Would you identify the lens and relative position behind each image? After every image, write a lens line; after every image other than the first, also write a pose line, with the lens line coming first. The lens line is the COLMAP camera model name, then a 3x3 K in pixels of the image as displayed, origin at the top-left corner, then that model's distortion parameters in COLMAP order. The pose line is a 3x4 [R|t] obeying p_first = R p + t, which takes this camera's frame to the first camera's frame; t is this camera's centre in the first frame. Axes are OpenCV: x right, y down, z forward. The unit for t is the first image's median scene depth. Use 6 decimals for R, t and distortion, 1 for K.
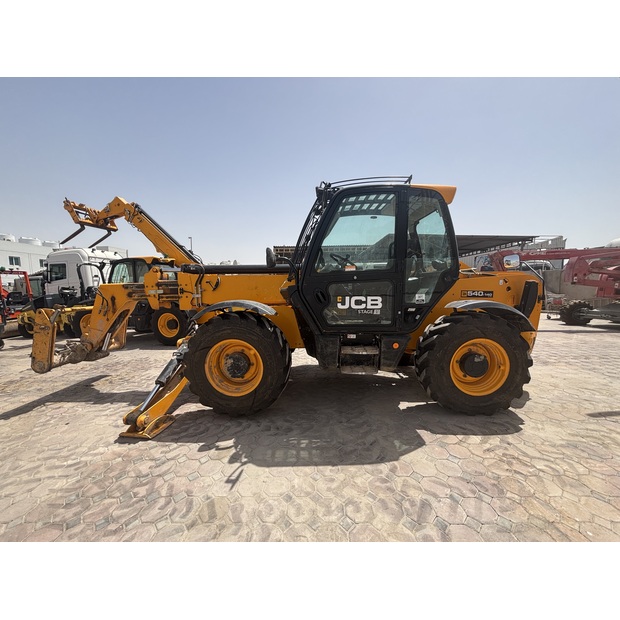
lens RADIAL K [[251.4, 0, 310.0], [0, 251.4, 310.0], [0, 0, 1]] dist [0.000045, 0.000511]
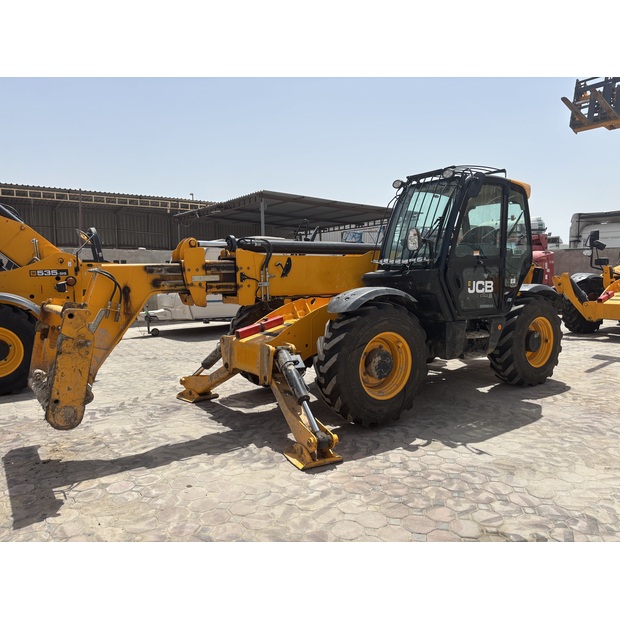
lens RADIAL K [[469.7, 0, 310.0], [0, 469.7, 310.0], [0, 0, 1]] dist [0.043692, -0.055138]
pose [[0.813293, -0.042147, 0.580326, -1.538727], [0.051835, 0.998656, -0.000115, 0.030018], [-0.579541, 0.030175, 0.814384, -0.170558]]
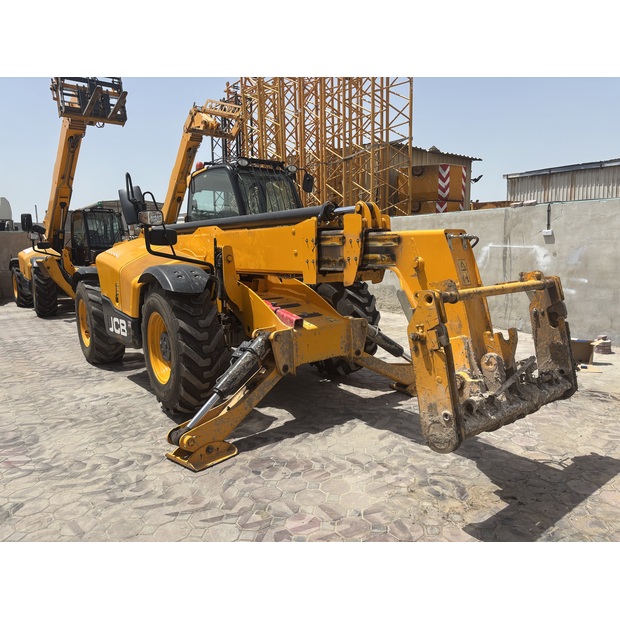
lens RADIAL K [[469.7, 0, 310.0], [0, 469.7, 310.0], [0, 0, 1]] dist [0.043692, -0.055138]
pose [[-0.617818, -0.076669, 0.782574, -1.903377], [0.097993, 0.979969, 0.173371, -0.195335], [-0.780191, 0.183798, -0.597930, 2.480413]]
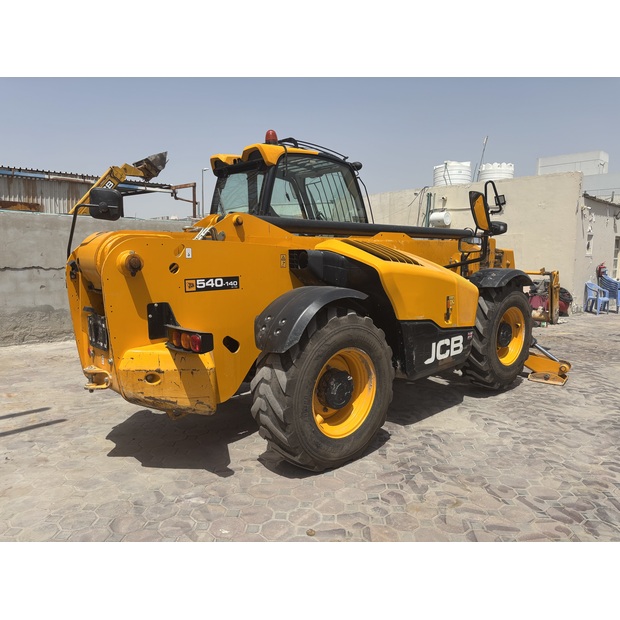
lens RADIAL K [[469.7, 0, 310.0], [0, 469.7, 310.0], [0, 0, 1]] dist [0.043692, -0.055138]
pose [[-0.724263, 0.093914, -0.683099, 1.662780], [-0.058448, 0.978754, 0.196532, -0.289150], [0.687043, 0.182266, -0.703386, 2.740608]]
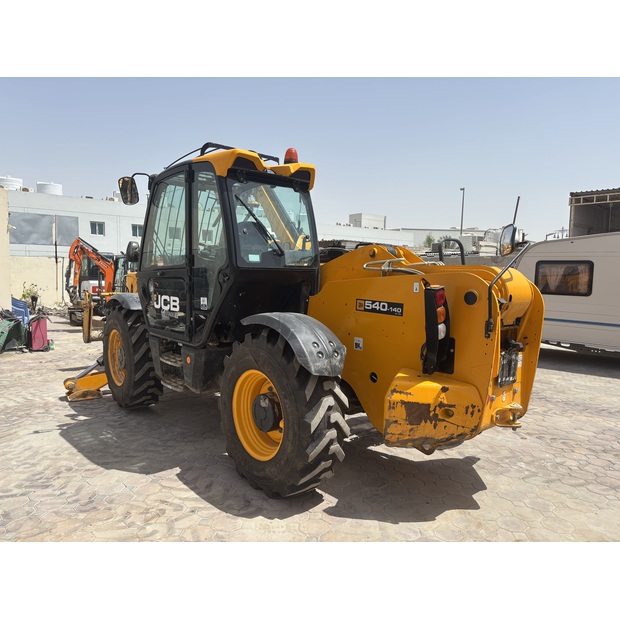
lens RADIAL K [[469.7, 0, 310.0], [0, 469.7, 310.0], [0, 0, 1]] dist [0.043692, -0.055138]
pose [[0.671253, 0.080150, -0.736882, 1.774538], [-0.091227, 0.995512, 0.025179, -0.092938], [0.735593, 0.050322, 0.675552, 0.276257]]
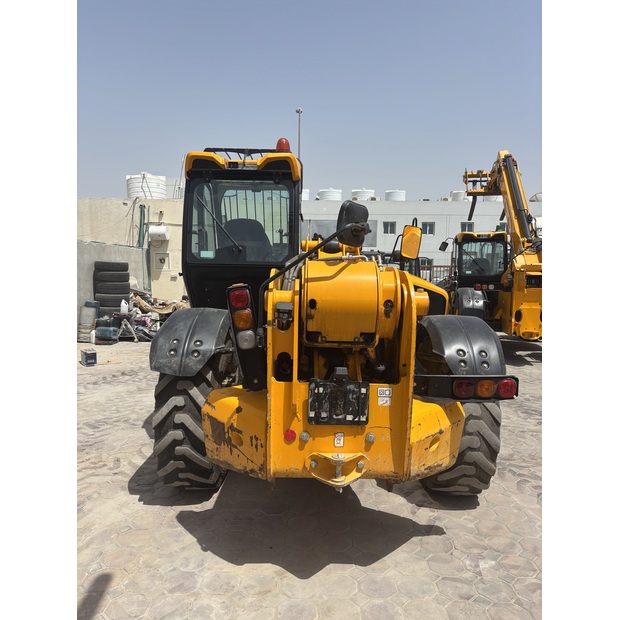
lens RADIAL K [[469.7, 0, 310.0], [0, 469.7, 310.0], [0, 0, 1]] dist [0.043692, -0.055138]
pose [[0.002195, 0.105805, -0.994384, 2.077160], [-0.103758, 0.989044, 0.105008, -0.212215], [0.994600, 0.102945, 0.013149, 1.413806]]
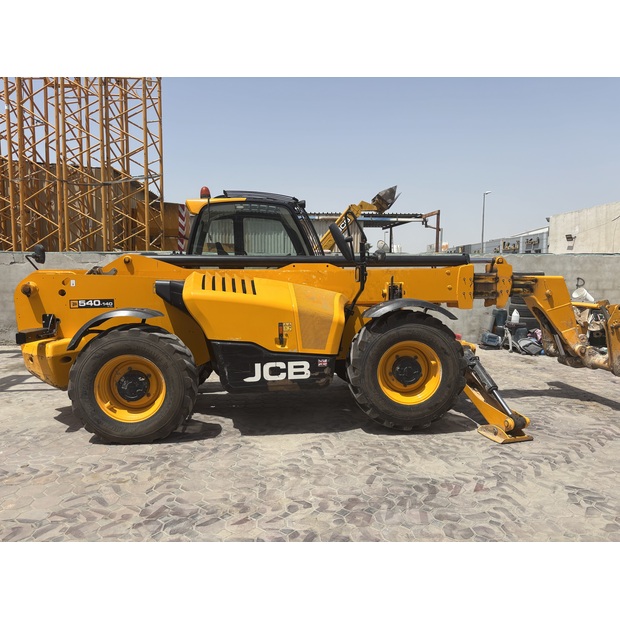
lens RADIAL K [[469.7, 0, 310.0], [0, 469.7, 310.0], [0, 0, 1]] dist [0.043692, -0.055138]
pose [[-0.994279, 0.023755, -0.104142, 0.253995], [0.006414, 0.986476, 0.163780, -0.376185], [0.106624, 0.162175, -0.980985, 3.645272]]
